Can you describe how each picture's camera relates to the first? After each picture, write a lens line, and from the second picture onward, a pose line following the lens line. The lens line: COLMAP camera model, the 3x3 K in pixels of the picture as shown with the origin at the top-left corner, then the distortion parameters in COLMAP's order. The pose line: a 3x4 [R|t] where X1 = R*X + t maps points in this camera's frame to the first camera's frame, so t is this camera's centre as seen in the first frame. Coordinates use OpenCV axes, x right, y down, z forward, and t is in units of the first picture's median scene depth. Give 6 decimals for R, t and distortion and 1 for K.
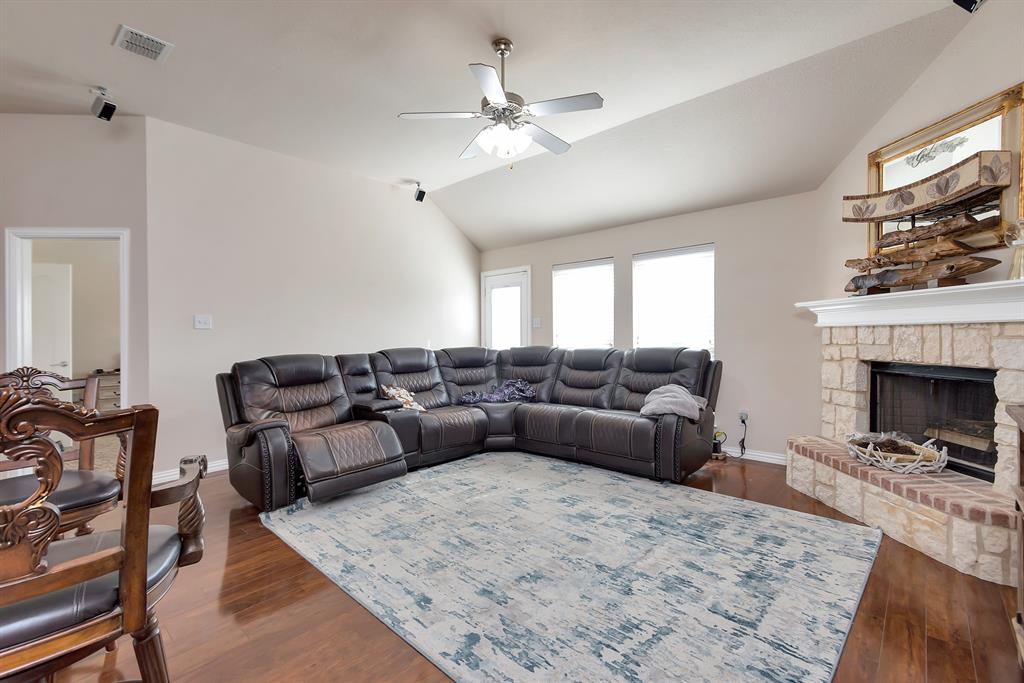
lens RADIAL K [[447.5, 0, 530.7], [0, 447.5, 343.9], [0, 0, 1]] dist [0.002025, -0.000162]
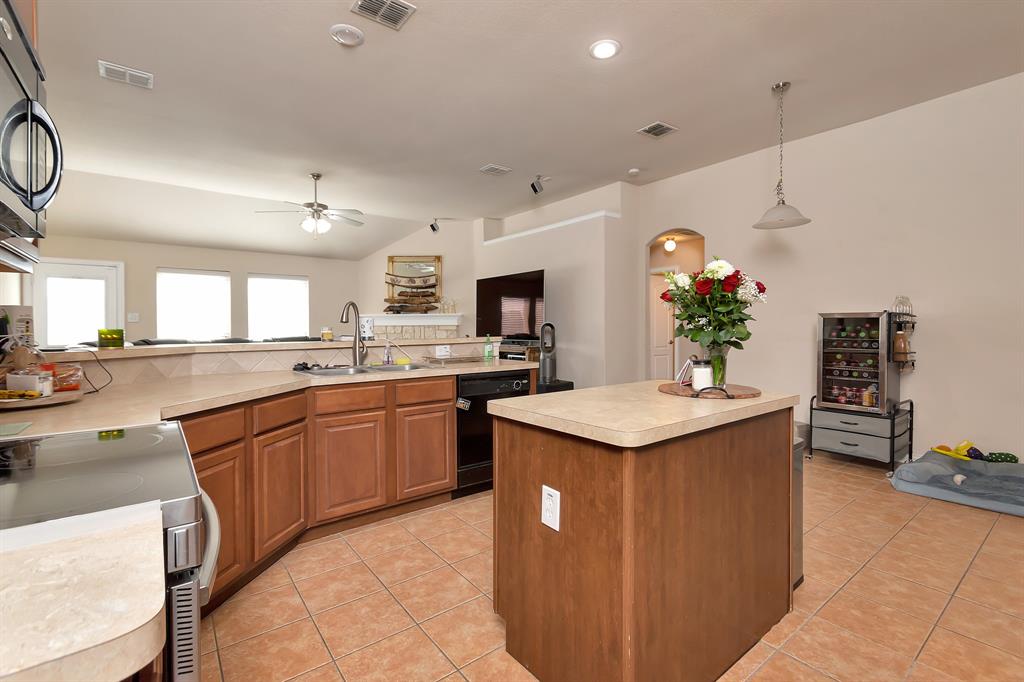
lens RADIAL K [[457.8, 0, 525.4], [0, 457.8, 324.0], [0, 0, 1]] dist [0.003005, -0.000210]
pose [[0.177045, 0.020369, 0.983992, -1.666905], [0.024724, 0.999378, -0.025136, 0.033655], [-0.983892, 0.028778, 0.176432, -0.188716]]
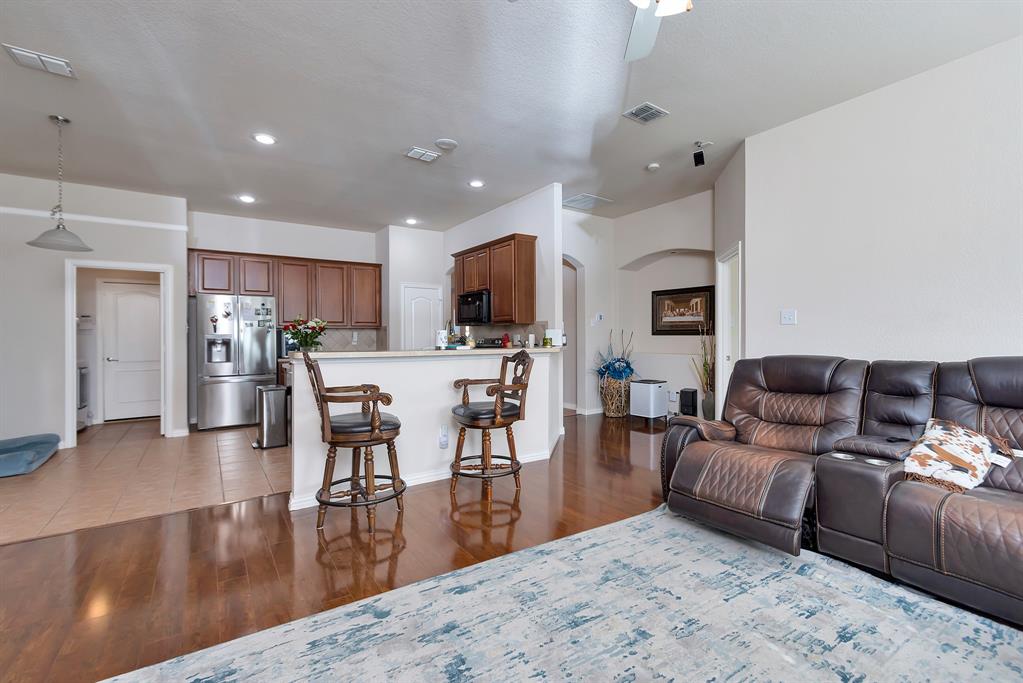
lens RADIAL K [[453.6, 0, 530.3], [0, 453.6, 334.3], [0, 0, 1]] dist [0.003924, 0.000189]
pose [[-0.230419, 0.009740, -0.973043, 0.478522], [-0.009122, 0.999884, 0.012168, -0.024004], [0.973049, 0.011680, -0.230304, 0.888644]]
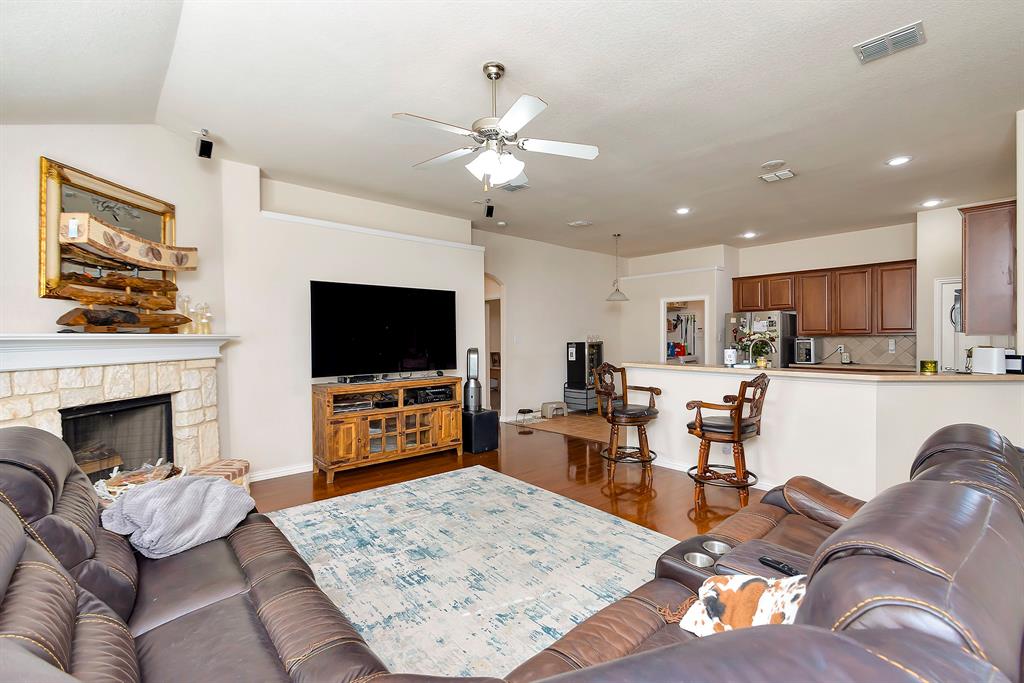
lens RADIAL K [[465.9, 0, 535.3], [0, 465.9, 339.7], [0, 0, 1]] dist [0.000749, -0.000078]
pose [[-0.994264, 0.018463, 0.105349, -0.230006], [0.021511, 0.999380, 0.027872, -0.100590], [-0.104769, 0.029979, -0.994045, 1.838854]]
